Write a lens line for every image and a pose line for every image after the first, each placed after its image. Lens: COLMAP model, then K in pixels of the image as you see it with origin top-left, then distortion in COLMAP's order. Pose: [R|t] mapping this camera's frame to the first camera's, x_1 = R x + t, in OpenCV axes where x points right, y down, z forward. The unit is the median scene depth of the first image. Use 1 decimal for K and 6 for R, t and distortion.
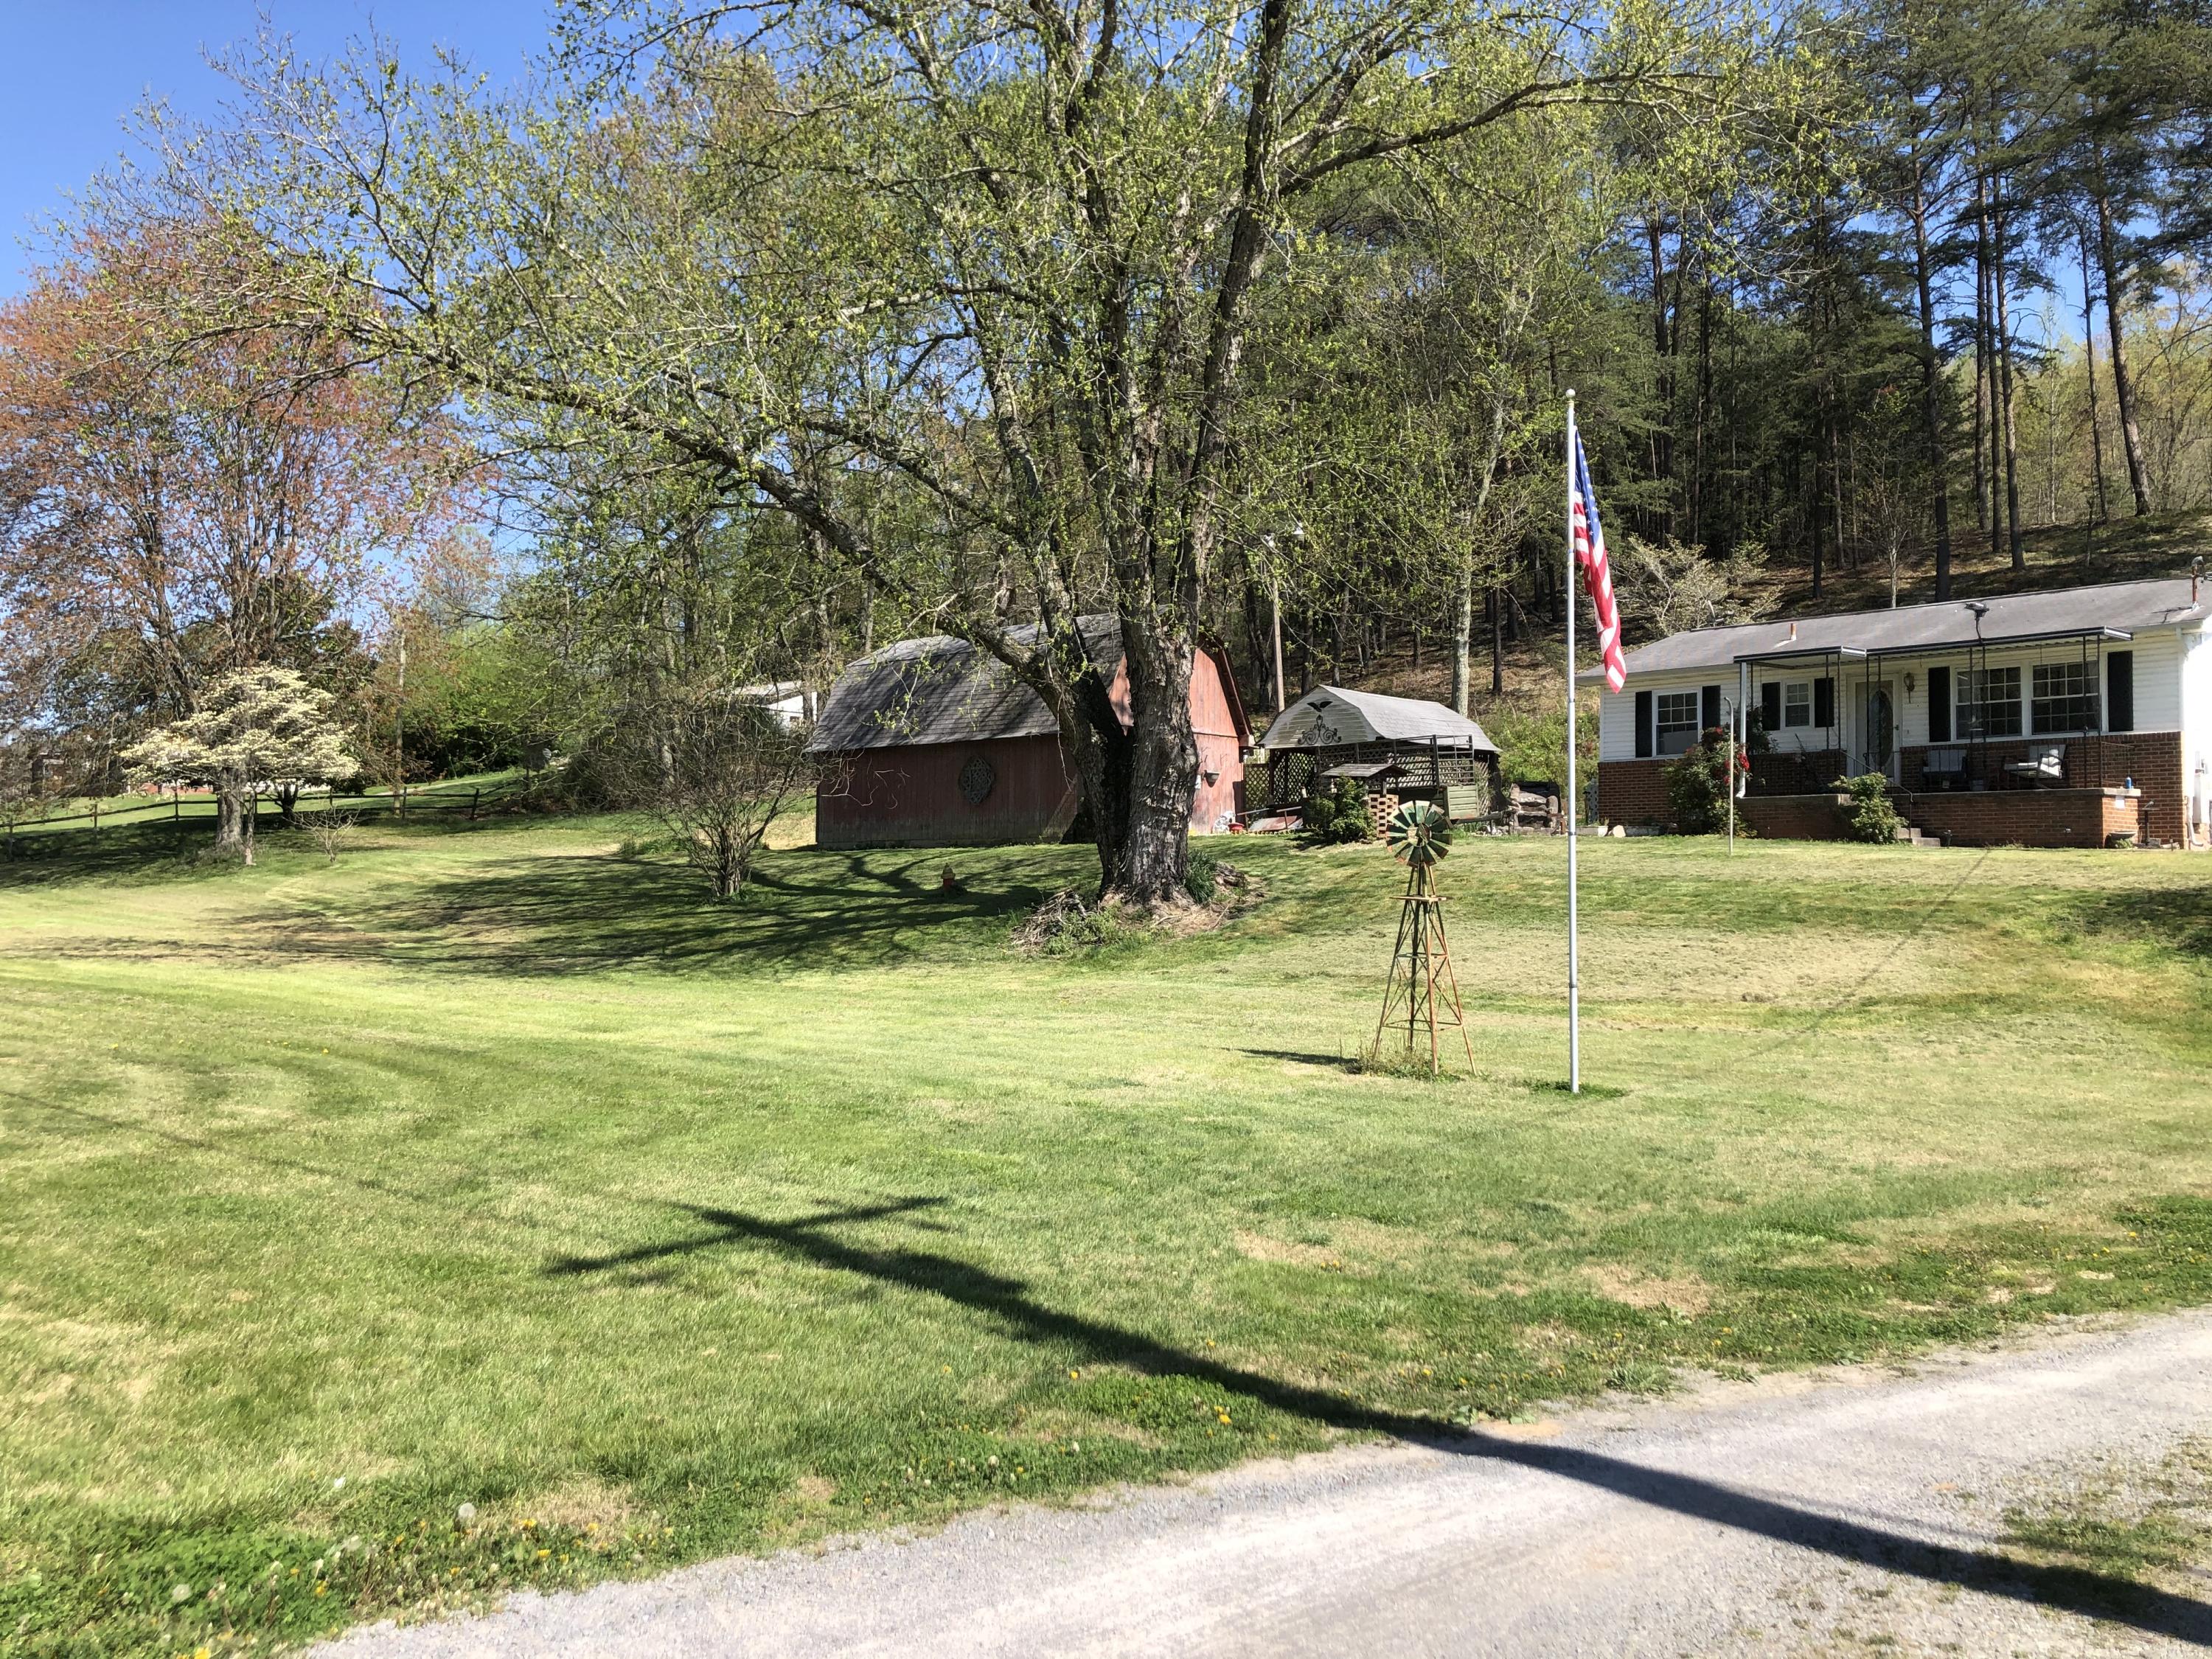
lens RADIAL K [[1830.5, 0, 1090.5], [0, 1830.5, 819.0], [0, 0, 1]] dist [0.053122, -0.057116]
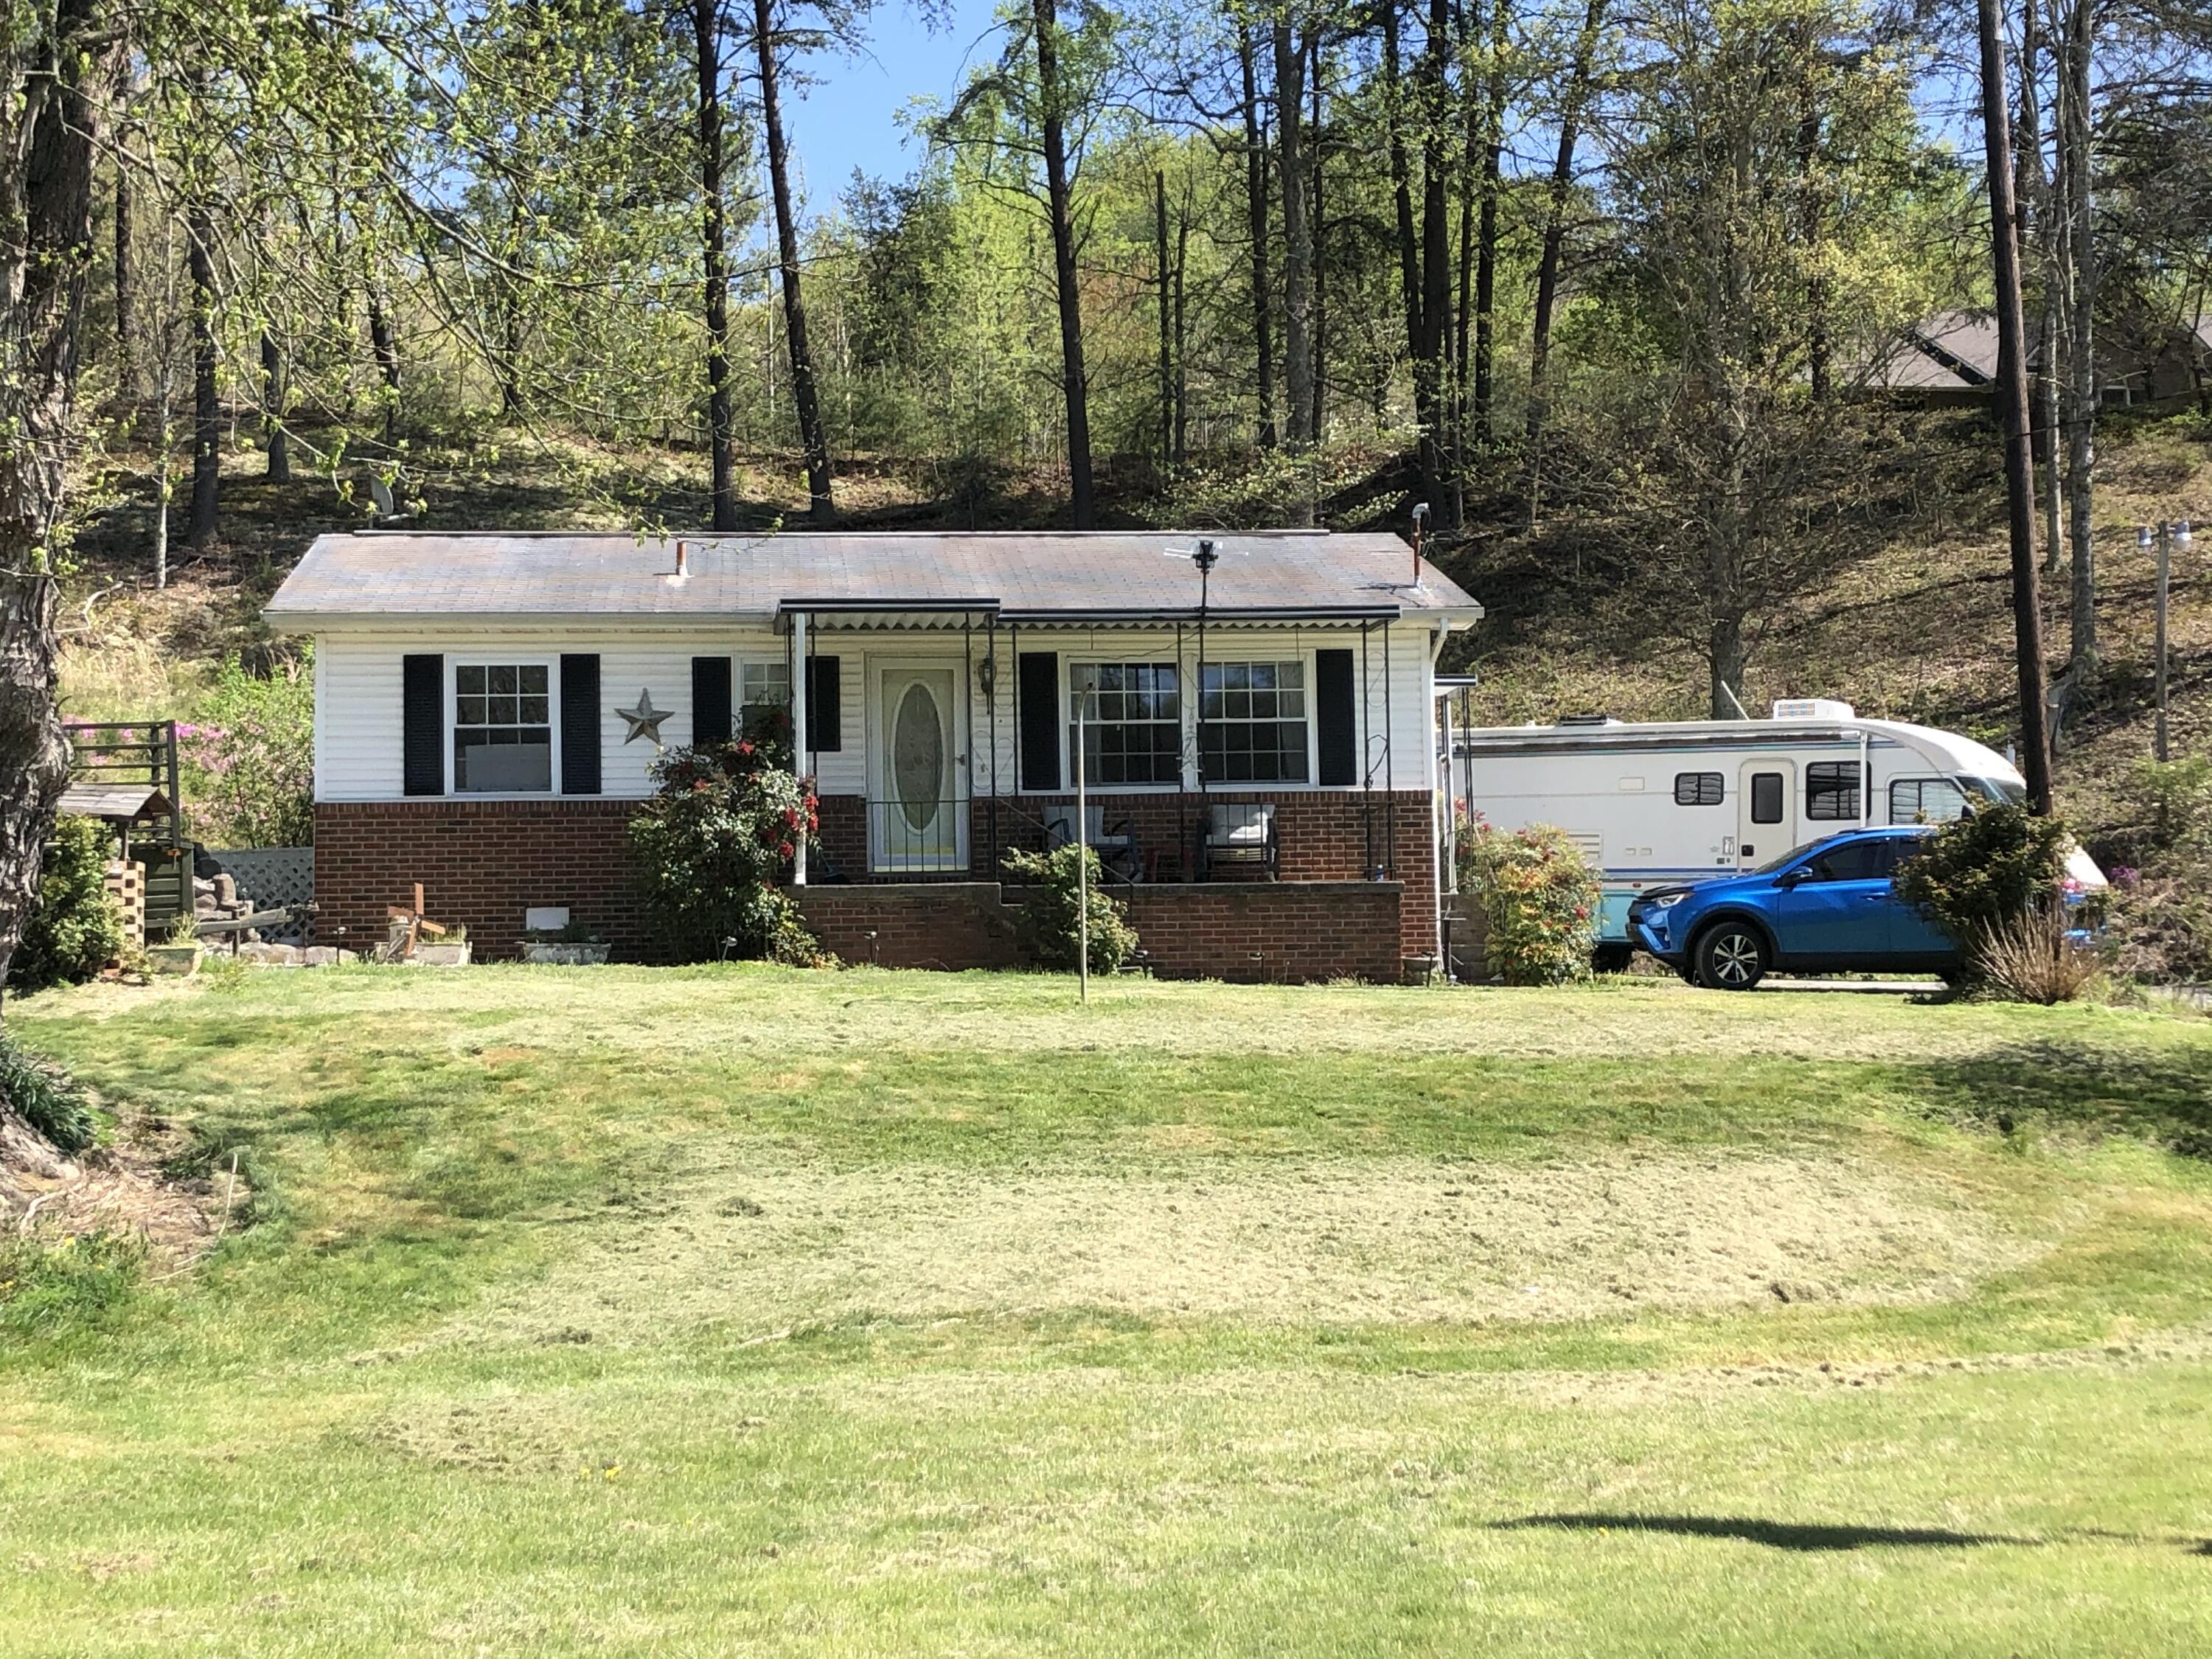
lens RADIAL K [[3432.1, 0, 1071.0], [0, 3432.1, 817.0], [0, 0, 1]] dist [0.145080, 0.000000]
pose [[0.595926, 0.035218, 0.802267, -0.352965], [-0.007458, 0.999237, -0.038325, 0.004598], [-0.803005, 0.016855, 0.595734, 0.412586]]
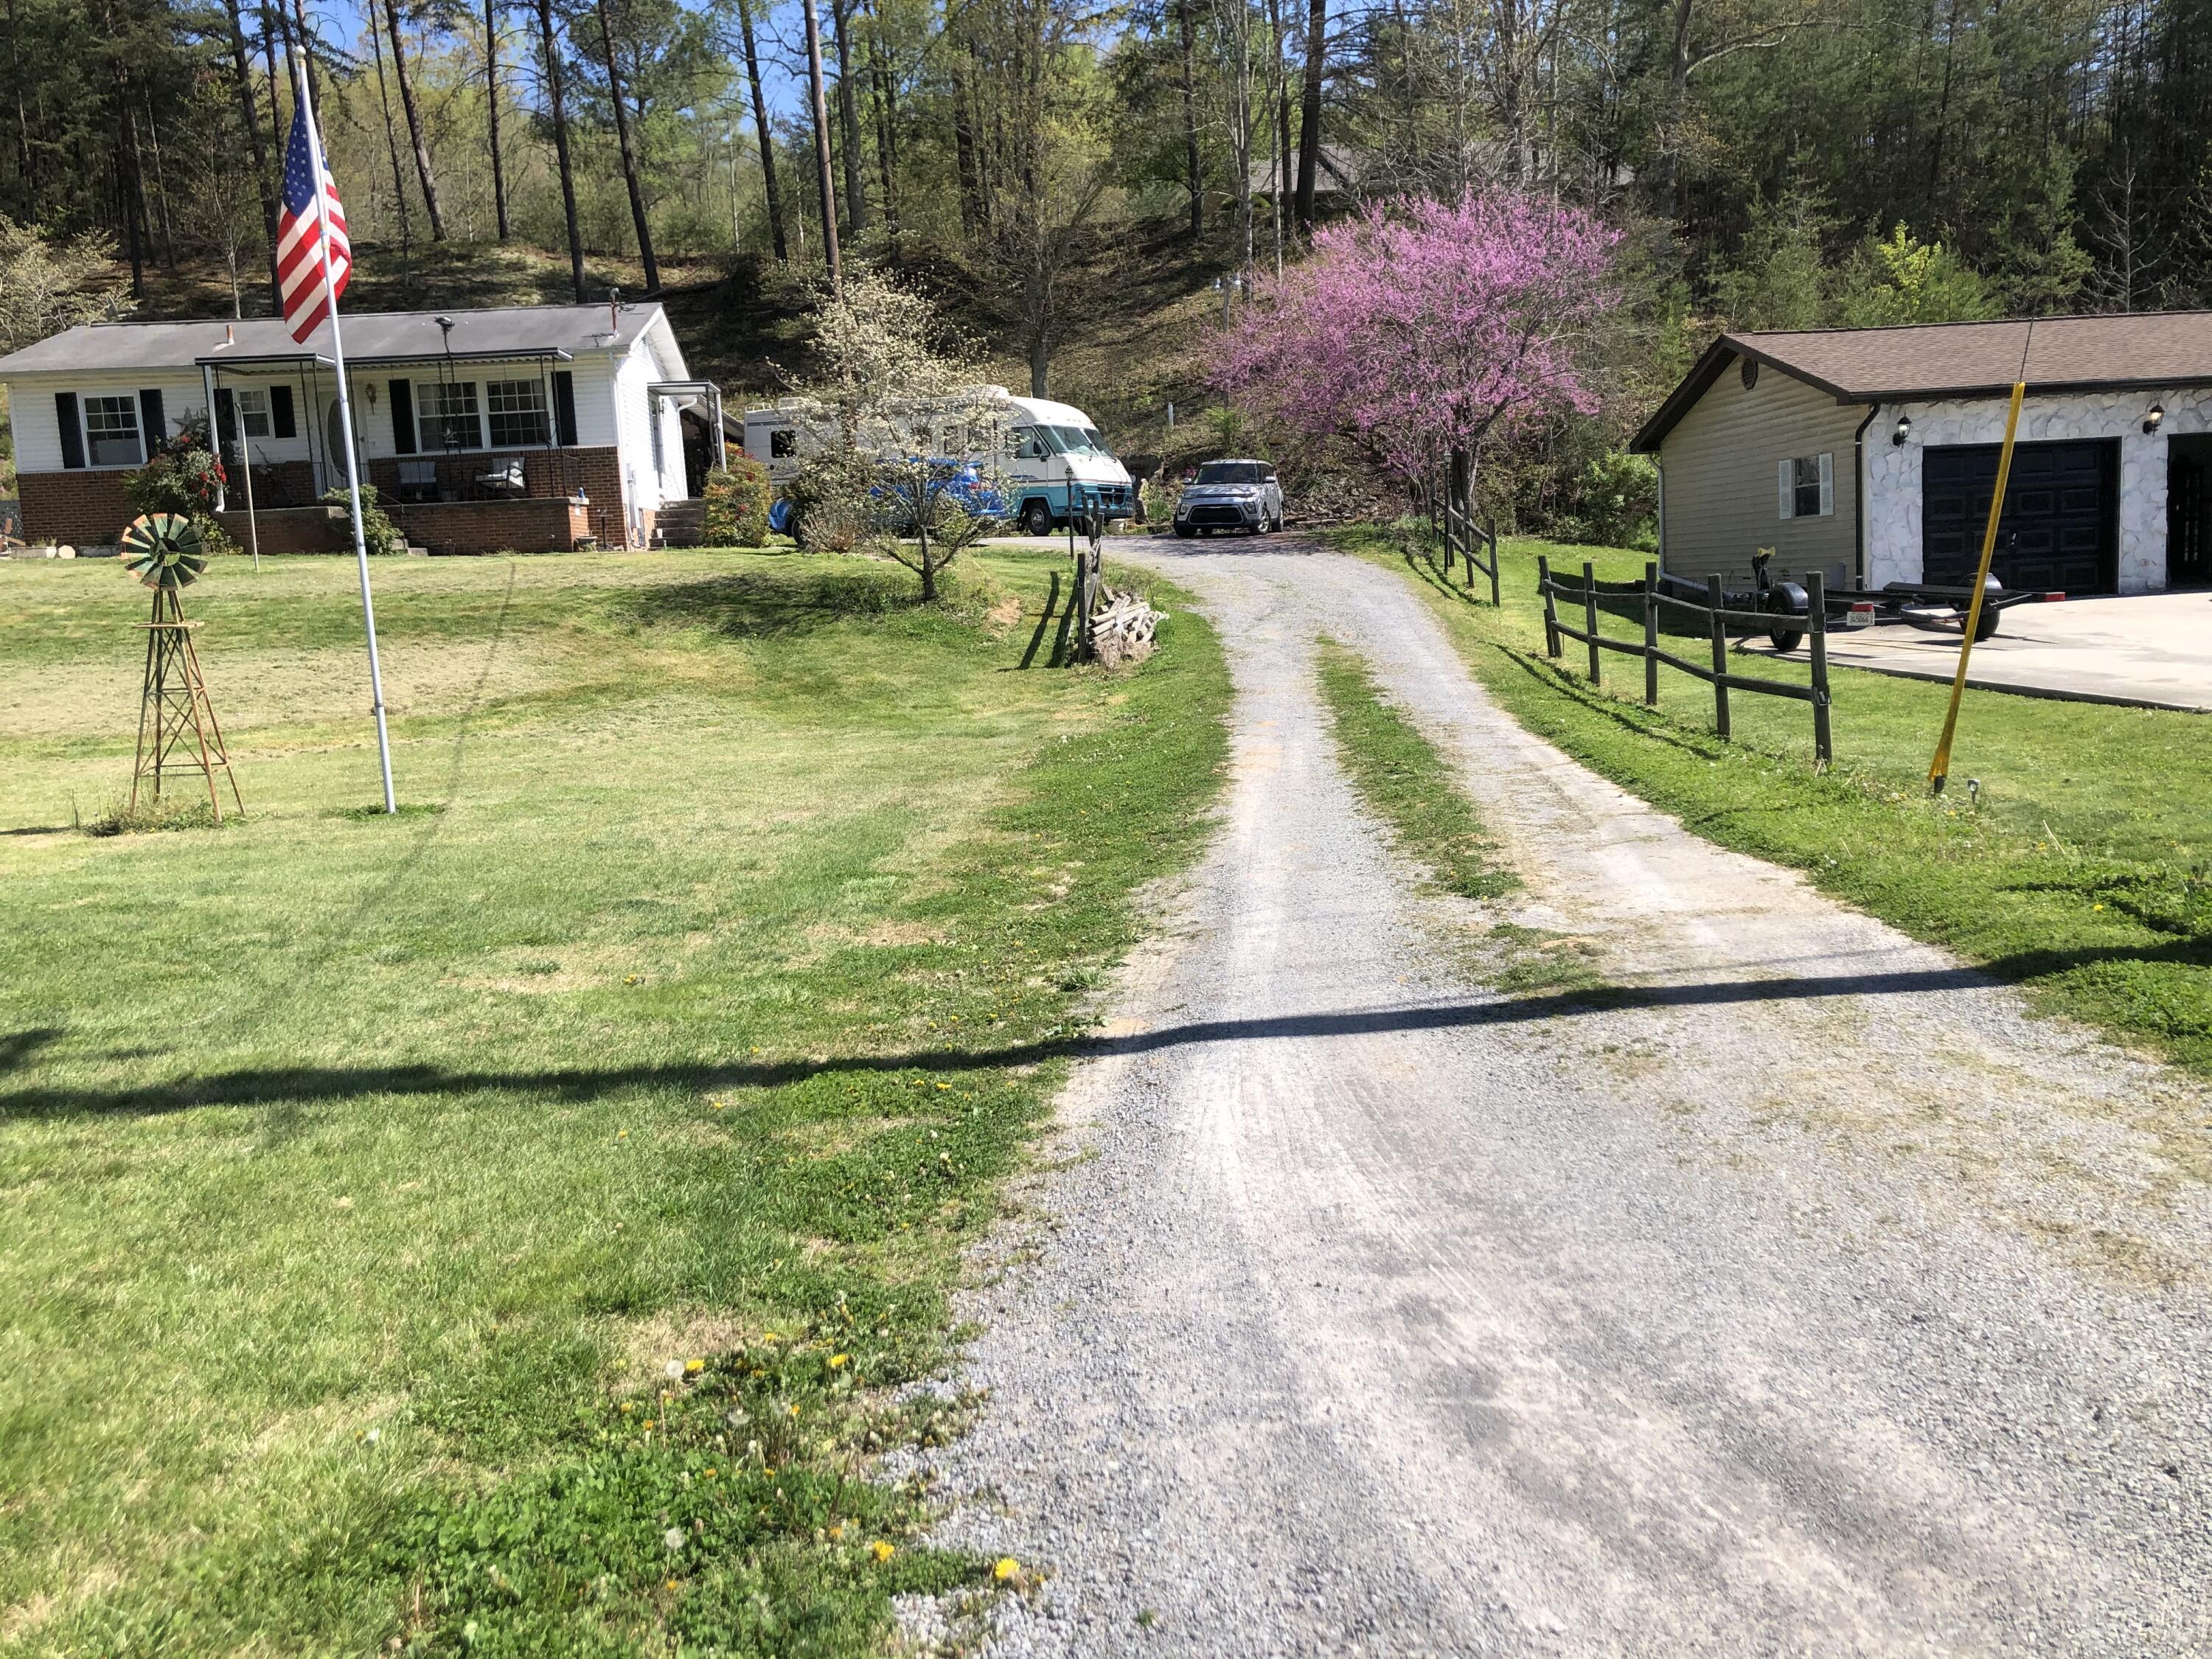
lens RADIAL K [[1830.5, 0, 1070.0], [0, 1830.5, 819.0], [0, 0, 1]] dist [0.053122, -0.057116]
pose [[0.625066, -0.145527, 0.766887, -0.130644], [0.028990, 0.986117, 0.163500, 0.001576], [-0.780034, -0.079966, 0.620607, 0.061288]]
